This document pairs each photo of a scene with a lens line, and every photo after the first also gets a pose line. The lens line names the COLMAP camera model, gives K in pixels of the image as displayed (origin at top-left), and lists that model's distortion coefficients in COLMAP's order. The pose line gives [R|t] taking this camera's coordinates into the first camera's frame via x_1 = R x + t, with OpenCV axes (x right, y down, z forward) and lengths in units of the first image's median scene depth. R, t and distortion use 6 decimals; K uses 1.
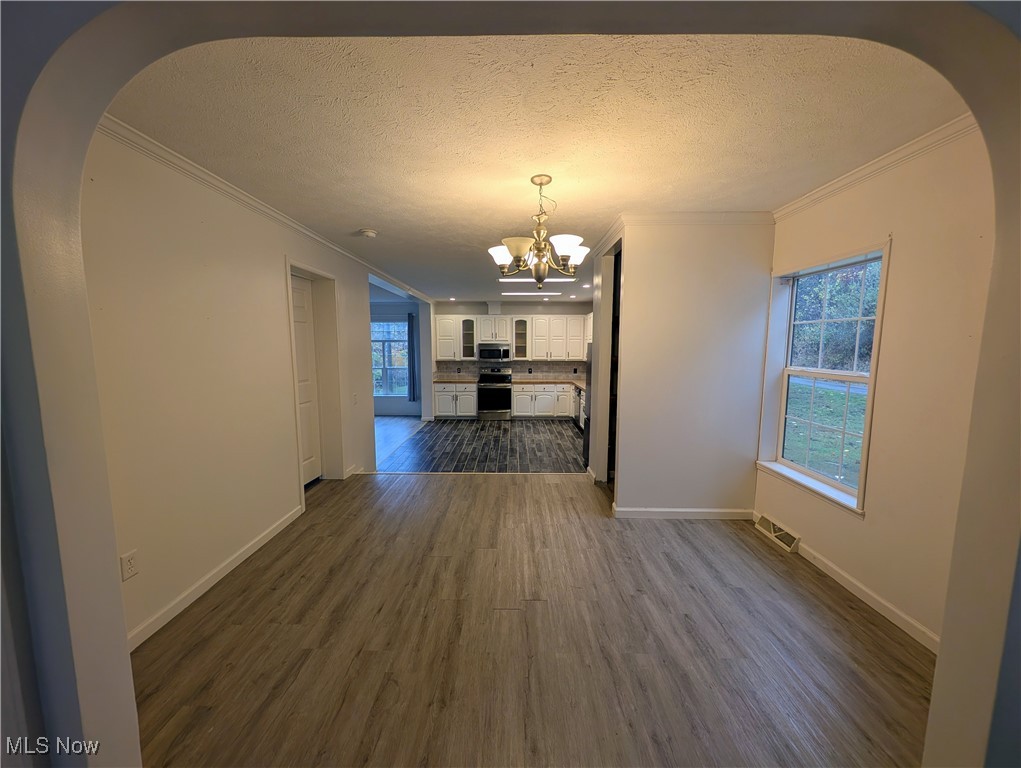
lens RADIAL K [[381.5, 0, 508.3], [0, 381.5, 384.2], [0, 0, 1]] dist [0.003853, -0.002571]
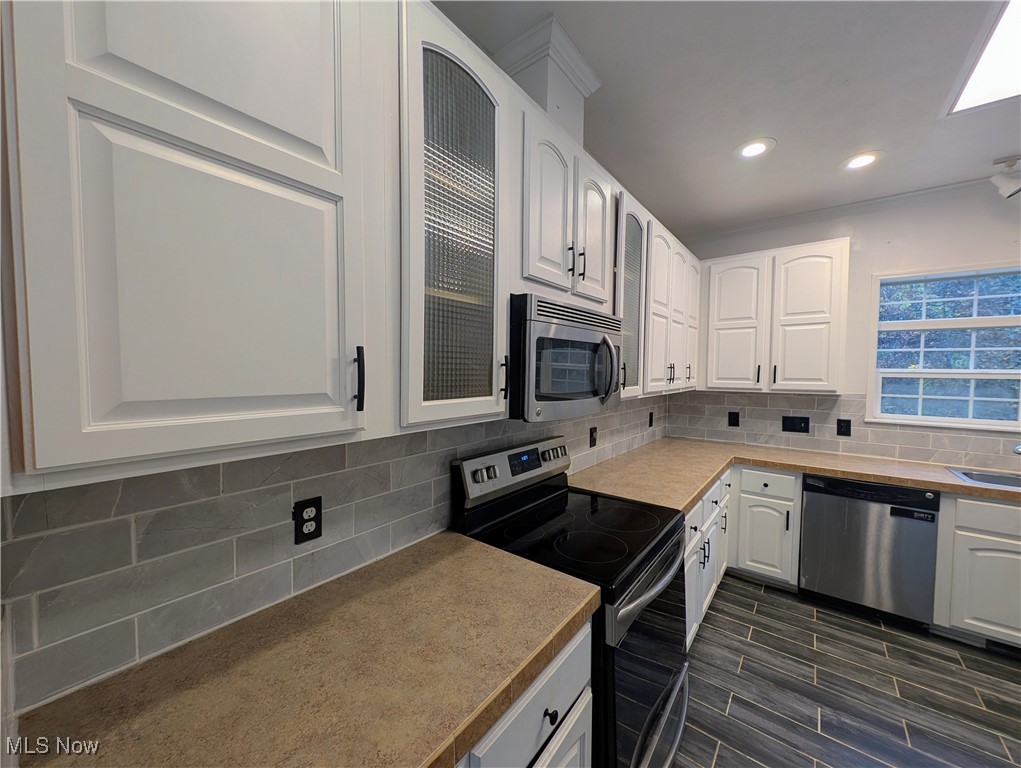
lens RADIAL K [[381.5, 0, 510.1], [0, 381.5, 385.8], [0, 0, 1]] dist [0.003853, -0.002571]
pose [[0.618469, -0.030825, 0.785204, -0.189983], [0.077489, 0.996752, -0.021906, -0.071688], [-0.781979, 0.074393, 0.618849, 0.928944]]
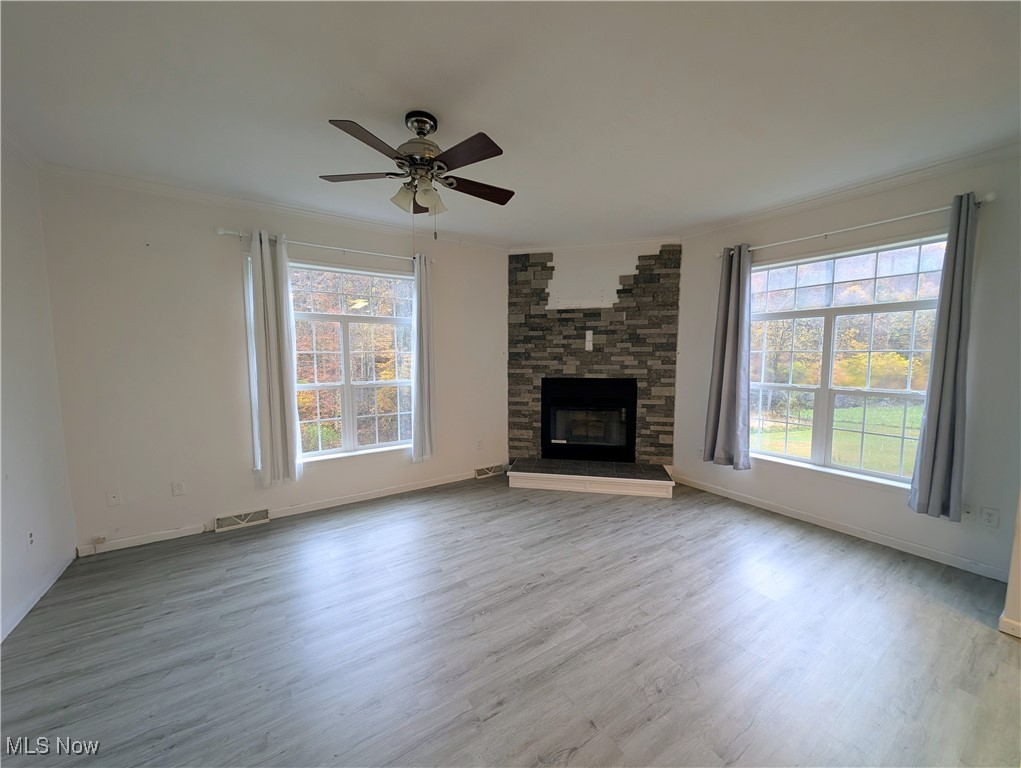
lens RADIAL K [[381.5, 0, 504.4], [0, 381.5, 387.6], [0, 0, 1]] dist [0.003853, -0.002571]
pose [[0.537684, 0.072551, -0.840019, -0.203327], [-0.093516, 0.995276, 0.026102, -0.027049], [0.837944, 0.064520, 0.541929, 0.603227]]
